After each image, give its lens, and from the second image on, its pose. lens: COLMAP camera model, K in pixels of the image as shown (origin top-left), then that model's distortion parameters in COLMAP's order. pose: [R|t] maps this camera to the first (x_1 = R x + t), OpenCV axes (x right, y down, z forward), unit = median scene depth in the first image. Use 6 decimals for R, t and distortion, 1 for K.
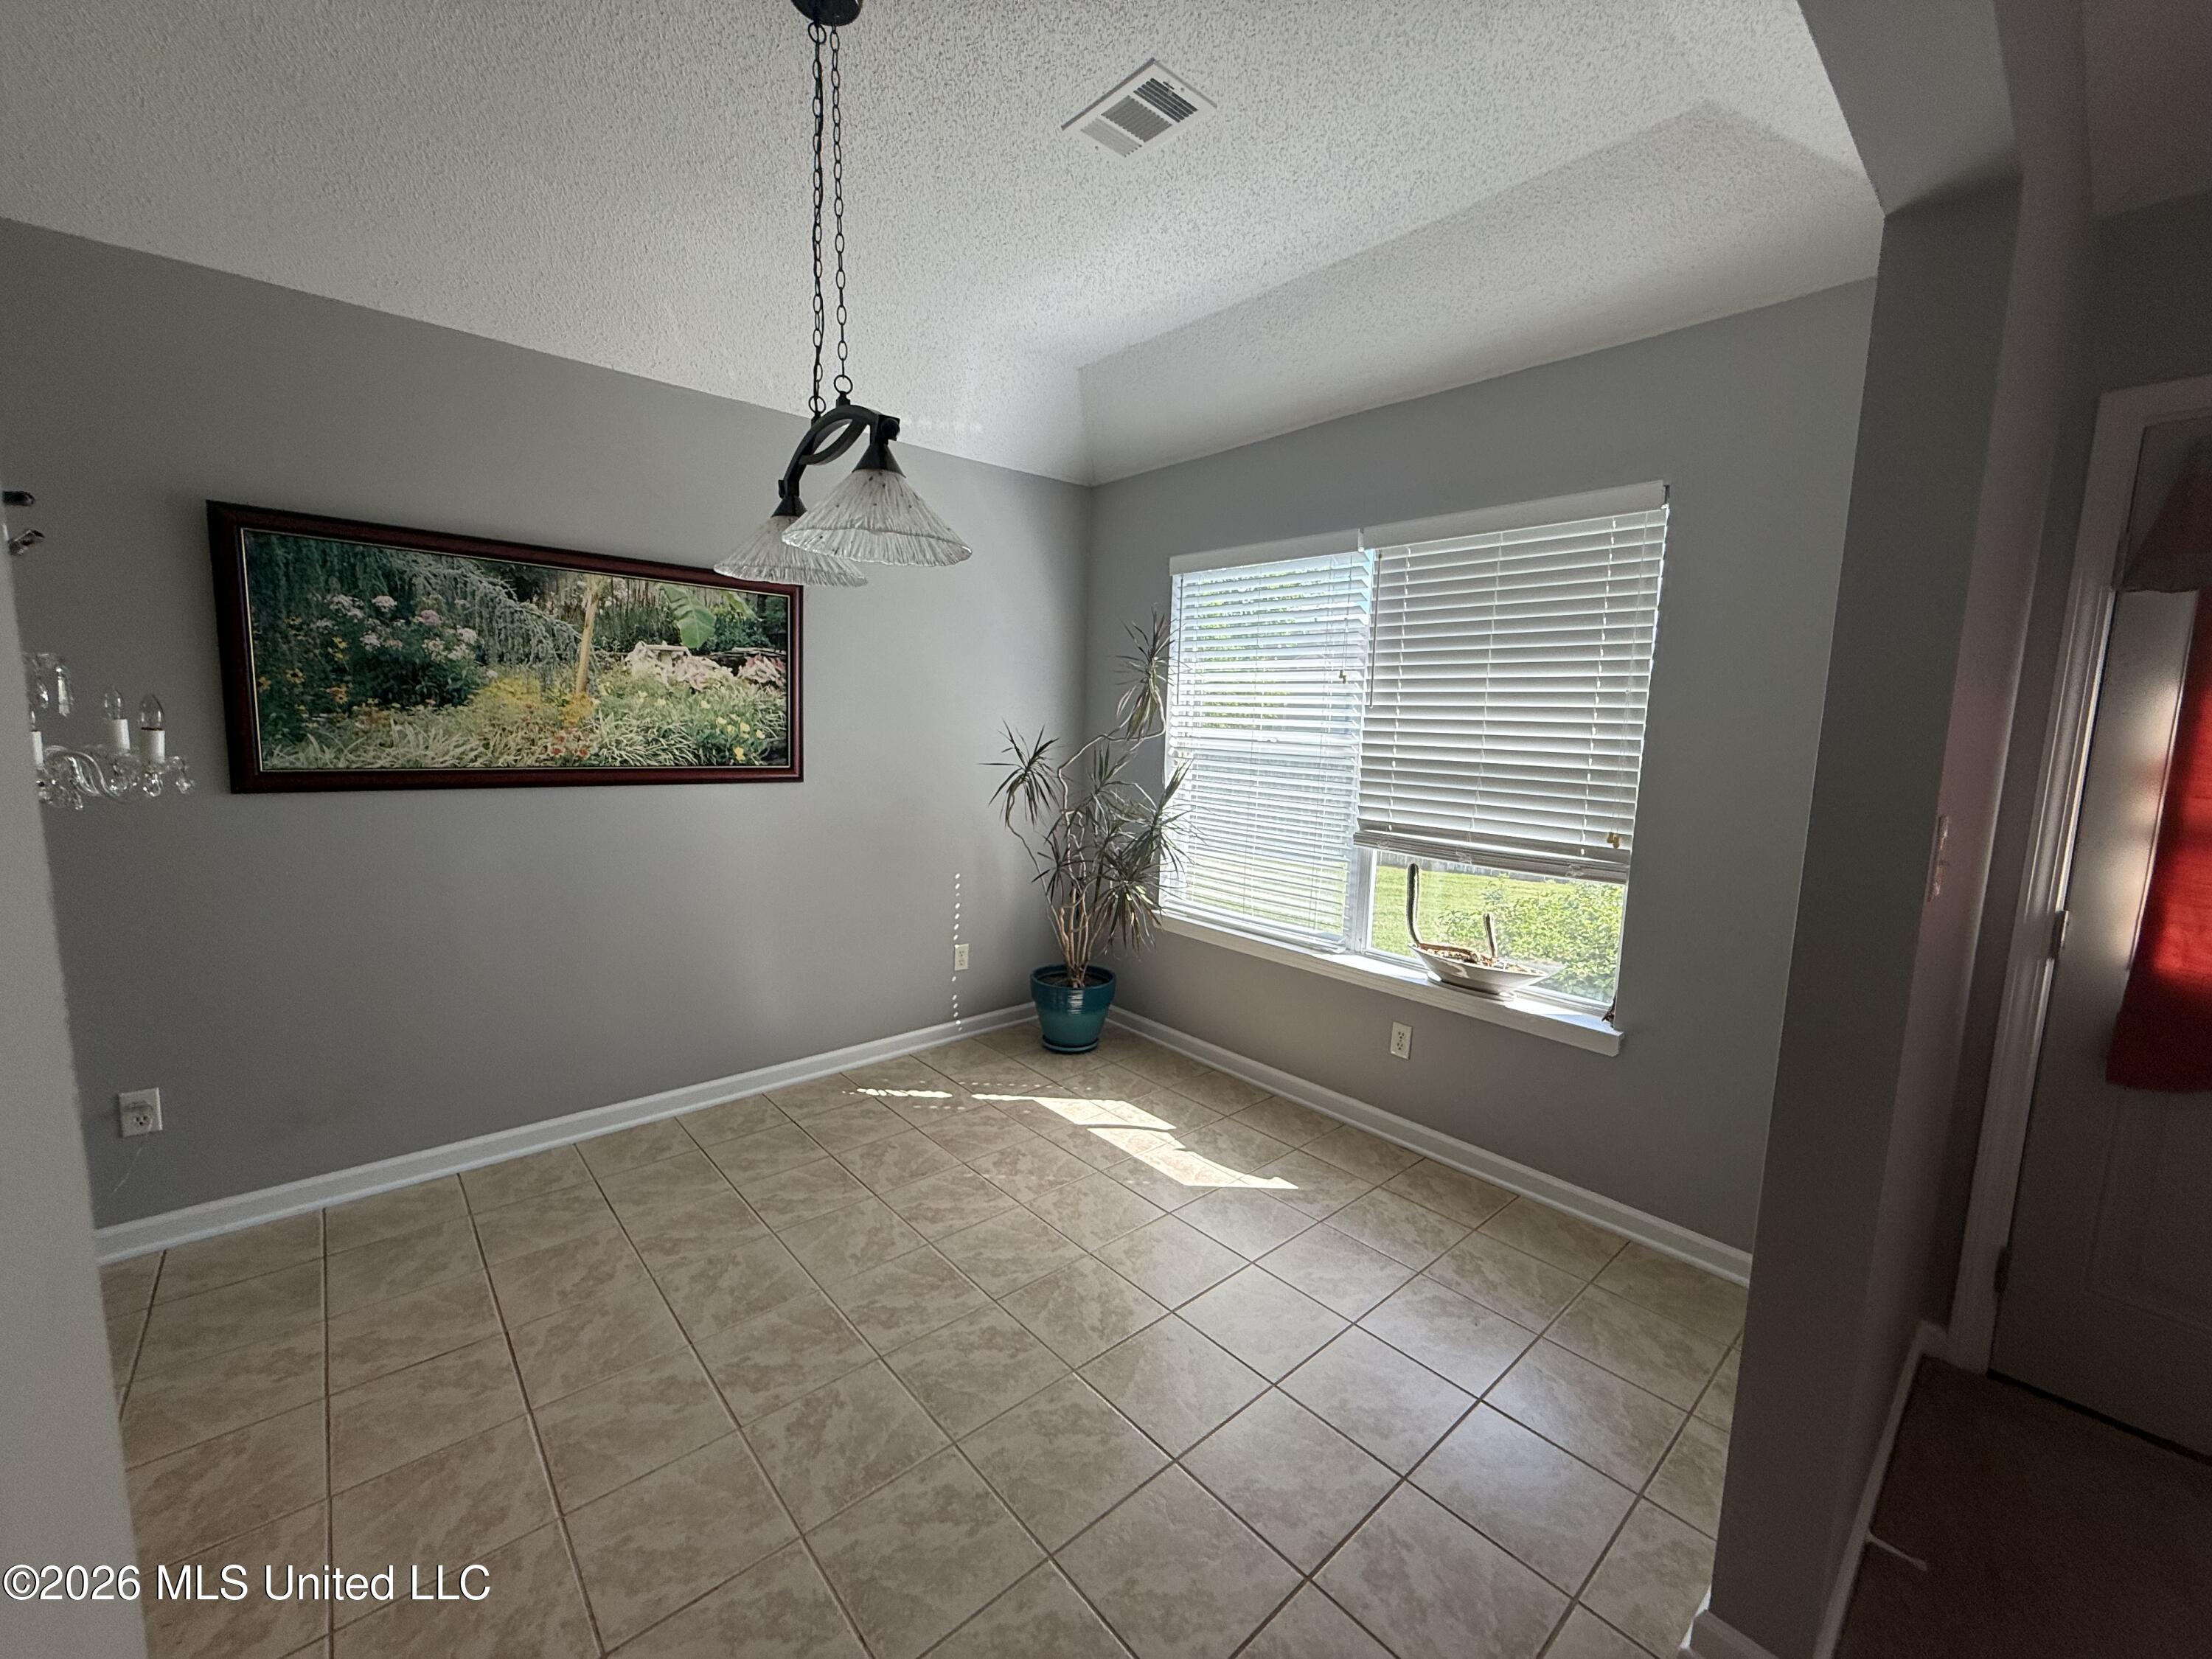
lens RADIAL K [[881.8, 0, 1111.6], [0, 881.8, 831.7], [0, 0, 1]] dist [-0.018010, -0.000396]
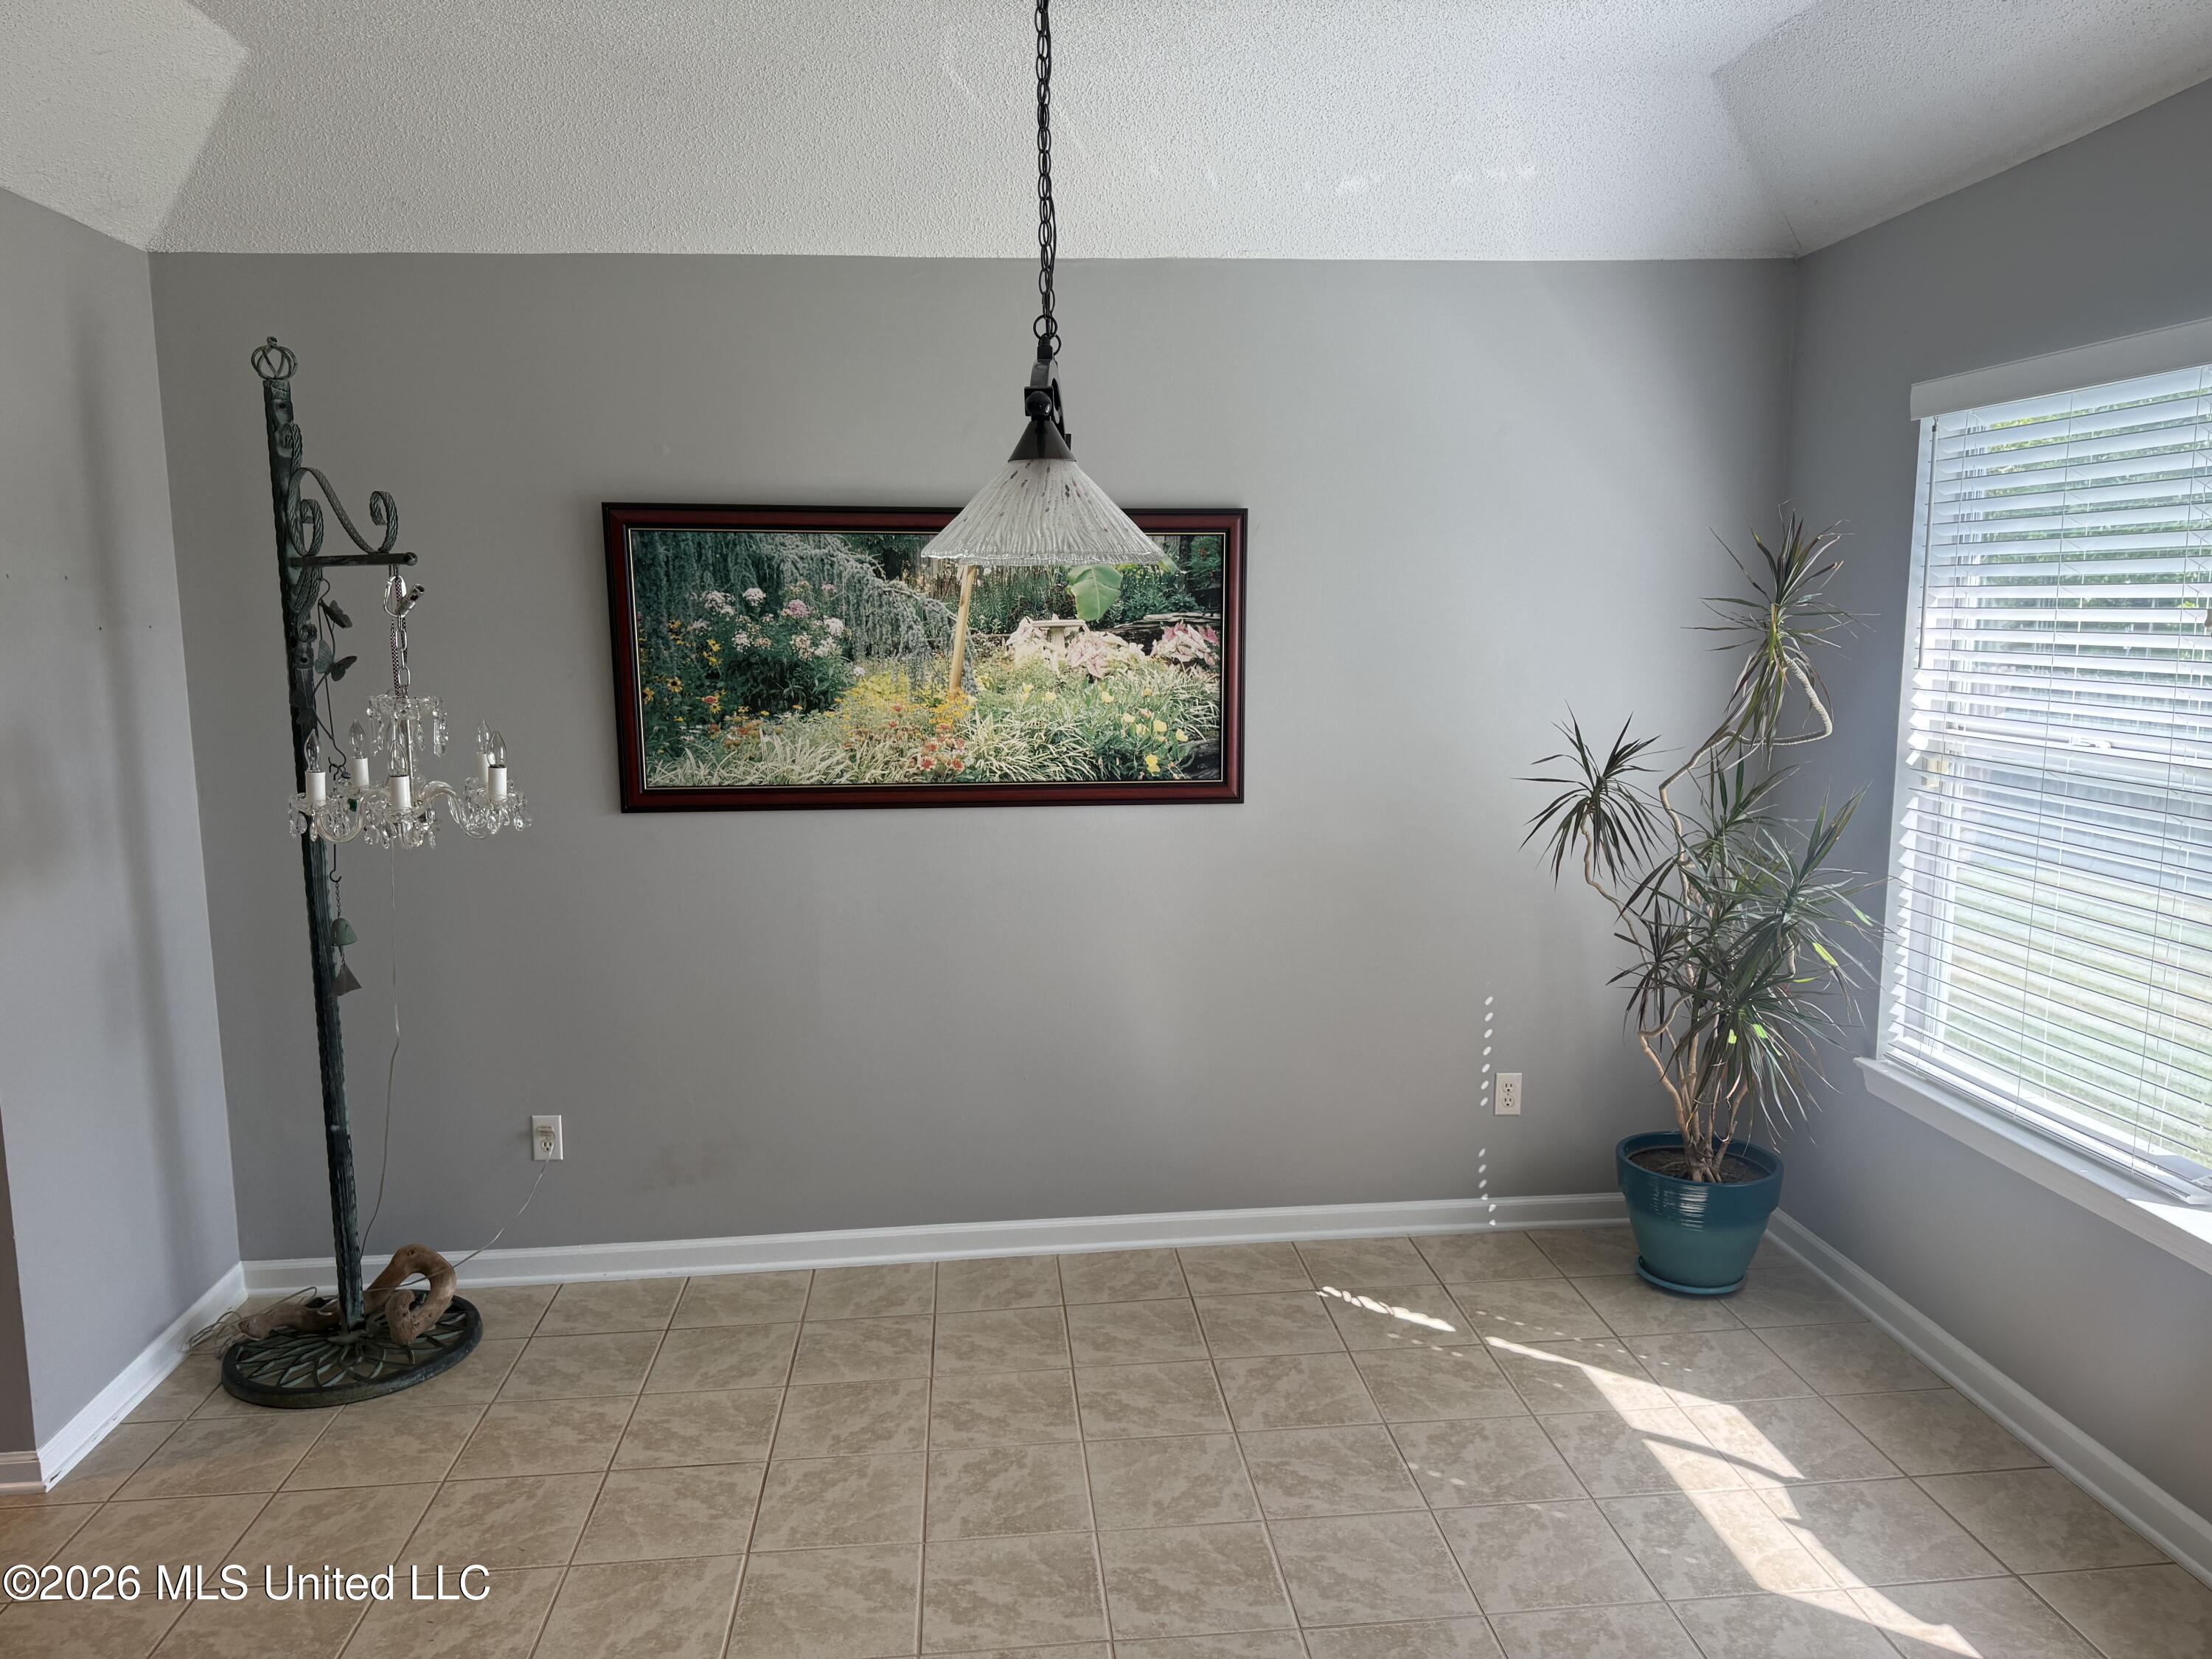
lens RADIAL K [[1564.0, 0, 1105.3], [0, 1564.0, 838.8], [0, 0, 1]] dist [0.021654, -0.035431]
pose [[0.796393, 0.048343, -0.602844, 0.351793], [-0.041400, 0.998820, 0.025406, -0.067756], [0.603361, 0.004725, 0.797454, -0.027463]]
